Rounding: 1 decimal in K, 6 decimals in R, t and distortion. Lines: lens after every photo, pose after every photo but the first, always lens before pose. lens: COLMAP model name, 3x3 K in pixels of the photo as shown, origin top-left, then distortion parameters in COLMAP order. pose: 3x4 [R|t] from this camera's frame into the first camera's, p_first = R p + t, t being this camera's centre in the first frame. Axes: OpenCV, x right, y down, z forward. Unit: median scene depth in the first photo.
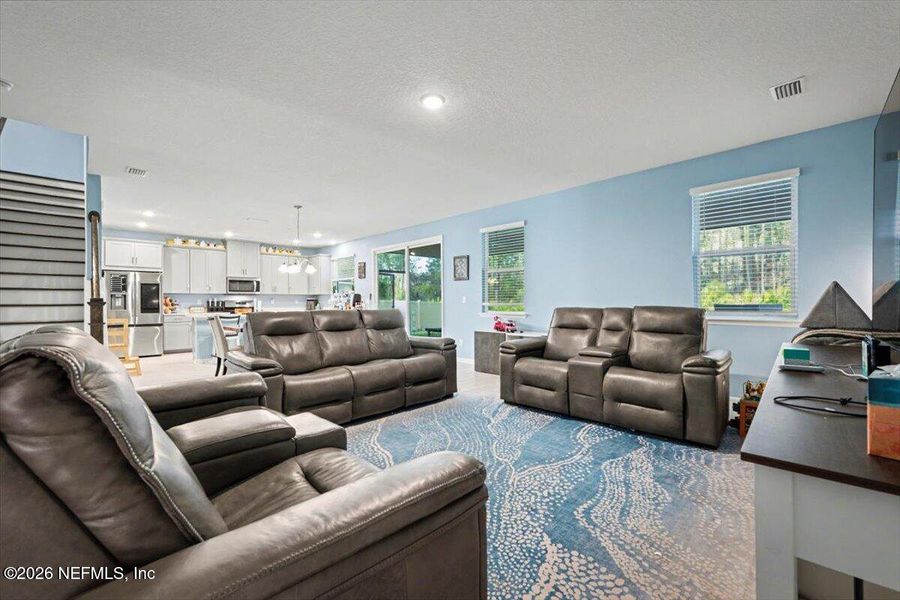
lens RADIAL K [[369.1, 0, 452.8], [0, 369.1, 303.0], [0, 0, 1]] dist [-0.000550, -0.000116]
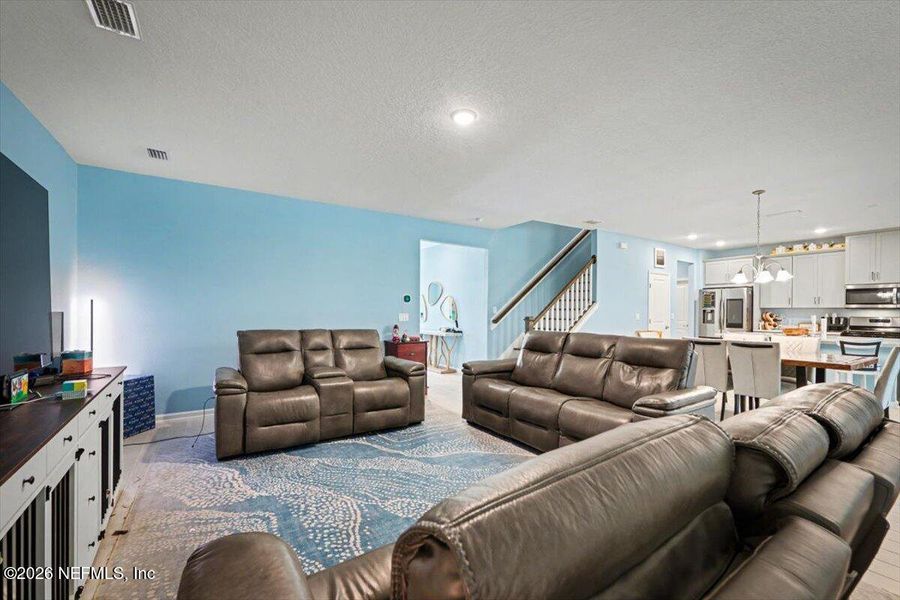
lens RADIAL K [[367.2, 0, 448.5], [0, 367.2, 316.9], [0, 0, 1]] dist [0.000458, 0.000018]
pose [[-0.196875, 0.022831, -0.980163, 0.306512], [-0.007302, 0.999667, 0.024752, -0.021265], [0.980401, 0.012030, -0.196642, 0.400409]]
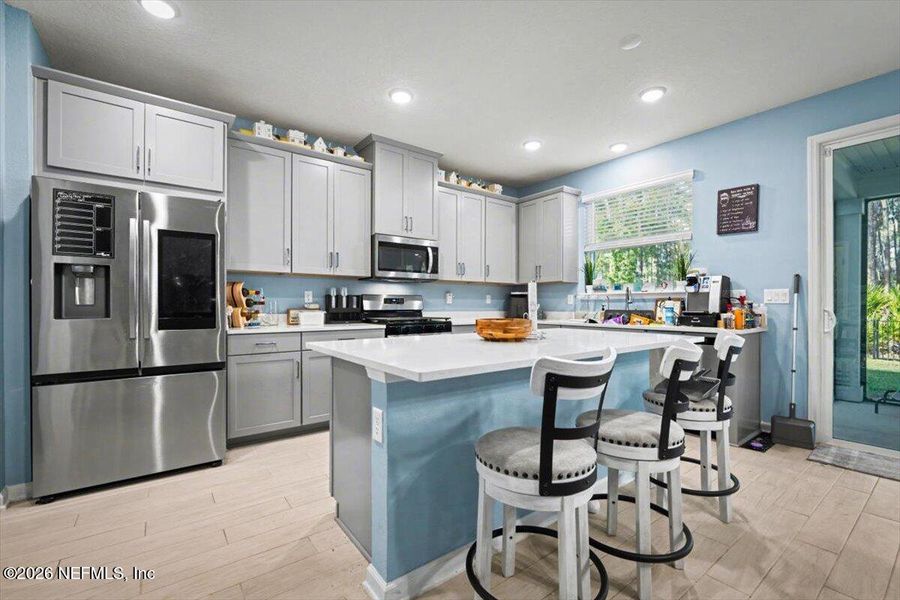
lens RADIAL K [[383.6, 0, 449.0], [0, 383.6, 307.2], [0, 0, 1]] dist [-0.001106, 0.000038]
pose [[0.991660, 0.009176, -0.128556, -0.532660], [-0.008324, 0.999940, 0.007168, 0.004706], [0.128614, -0.006038, 0.991676, 0.670942]]
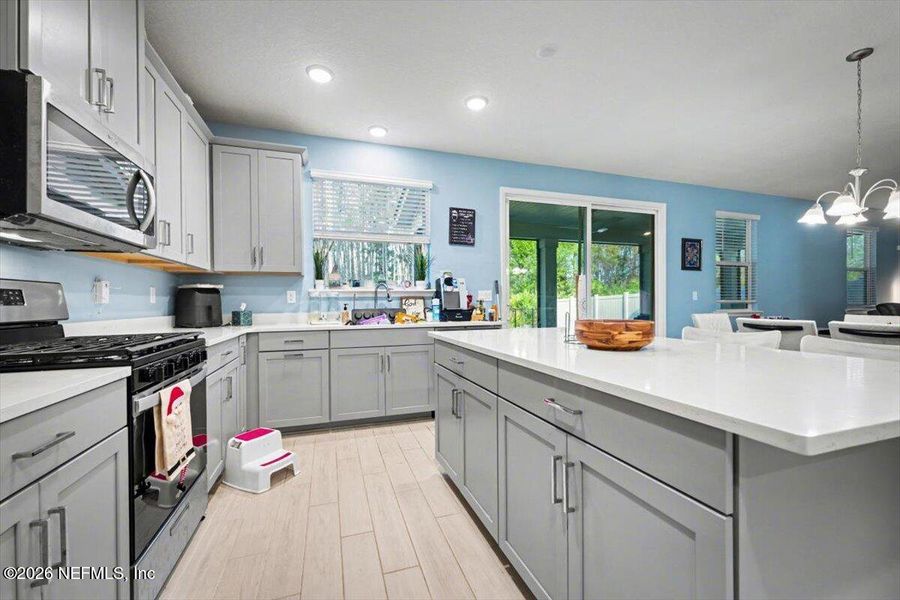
lens RADIAL K [[369.1, 0, 452.8], [0, 369.1, 303.0], [0, 0, 1]] dist [-0.000550, -0.000116]
pose [[0.433901, 0.001487, 0.900959, -0.732455], [0.004935, 0.999980, -0.004027, 0.005421], [-0.900947, 0.006193, 0.433885, 0.918158]]
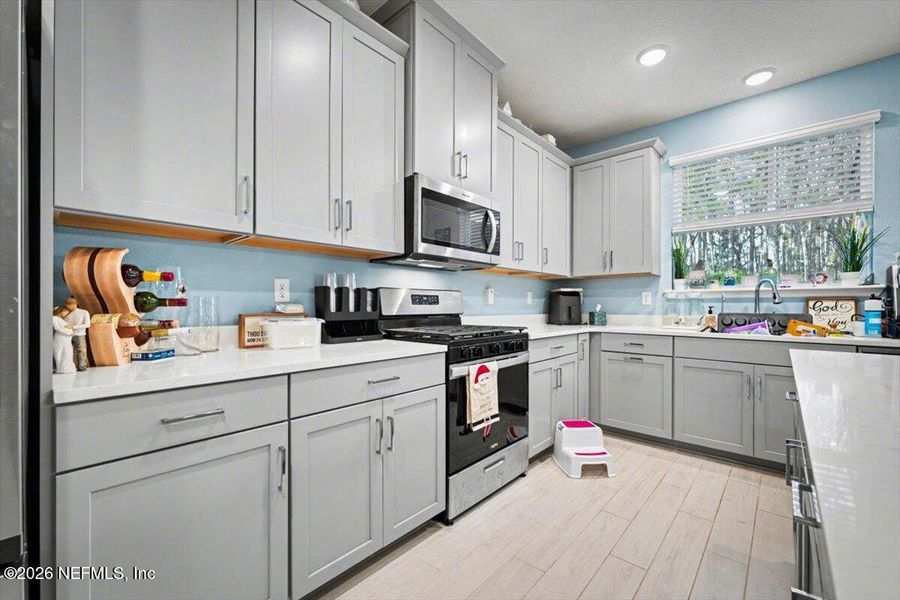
lens RADIAL K [[368.0, 0, 451.0], [0, 368.0, 305.6], [0, 0, 1]] dist [0.000610, 0.000360]
pose [[0.998099, 0.009177, 0.060952, -0.669609], [-0.009317, 0.999955, 0.002025, 0.004871], [-0.060930, -0.002589, 0.998139, 0.875999]]
